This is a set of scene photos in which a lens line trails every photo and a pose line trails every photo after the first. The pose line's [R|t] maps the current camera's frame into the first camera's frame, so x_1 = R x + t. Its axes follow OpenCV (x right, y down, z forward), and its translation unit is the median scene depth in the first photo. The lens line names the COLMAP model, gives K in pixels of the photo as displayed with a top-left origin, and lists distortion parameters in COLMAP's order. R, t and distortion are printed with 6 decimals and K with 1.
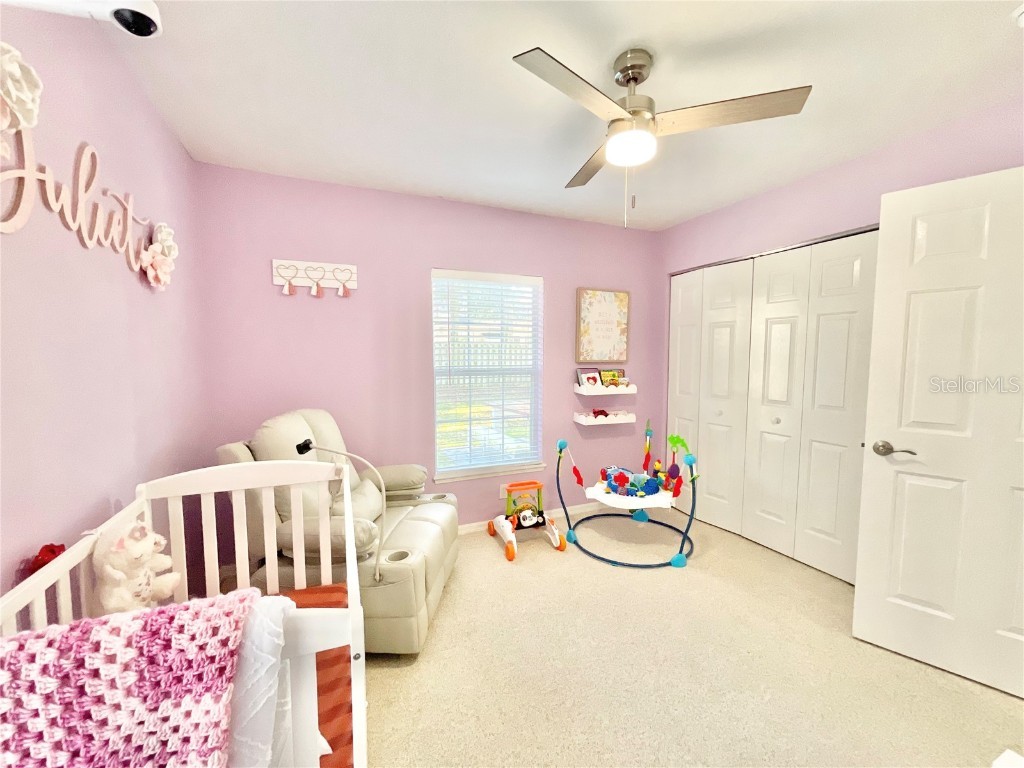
lens RADIAL K [[411.1, 0, 511.8], [0, 411.1, 383.7], [0, 0, 1]] dist [-0.002147, -0.000315]
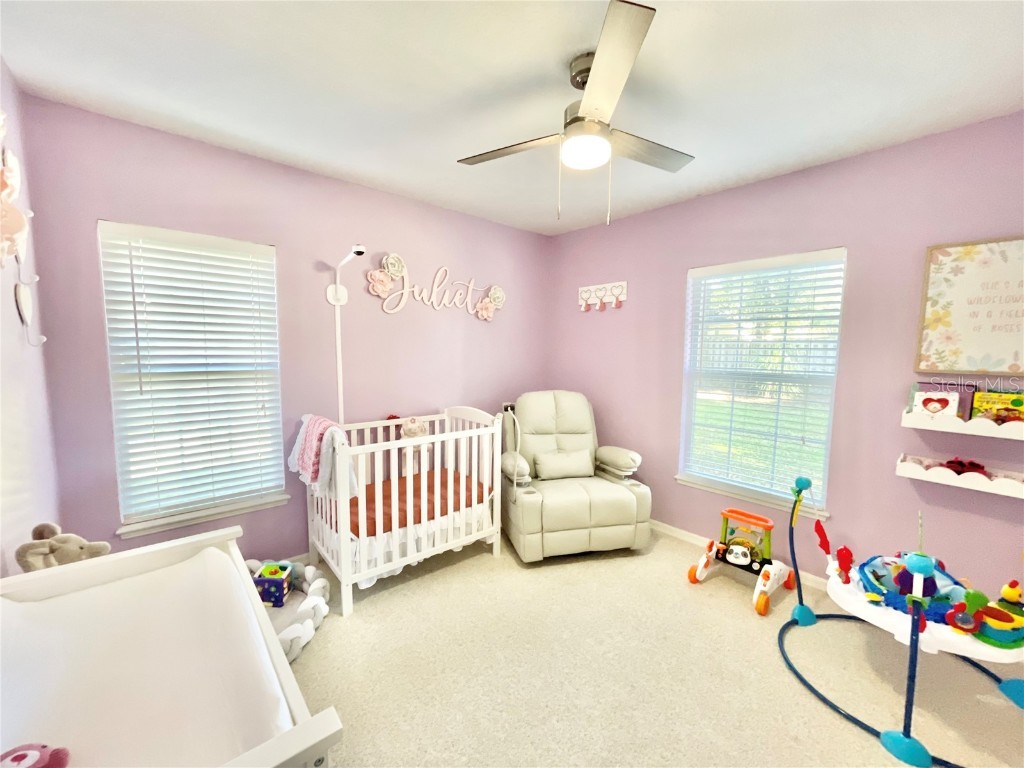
lens RADIAL K [[411.1, 0, 507.1], [0, 411.1, 384.0], [0, 0, 1]] dist [-0.002147, -0.000315]
pose [[0.291706, 0.083357, -0.952869, 0.631512], [-0.078322, 0.994932, 0.063060, -0.028771], [0.953296, 0.056236, 0.296756, 0.282174]]
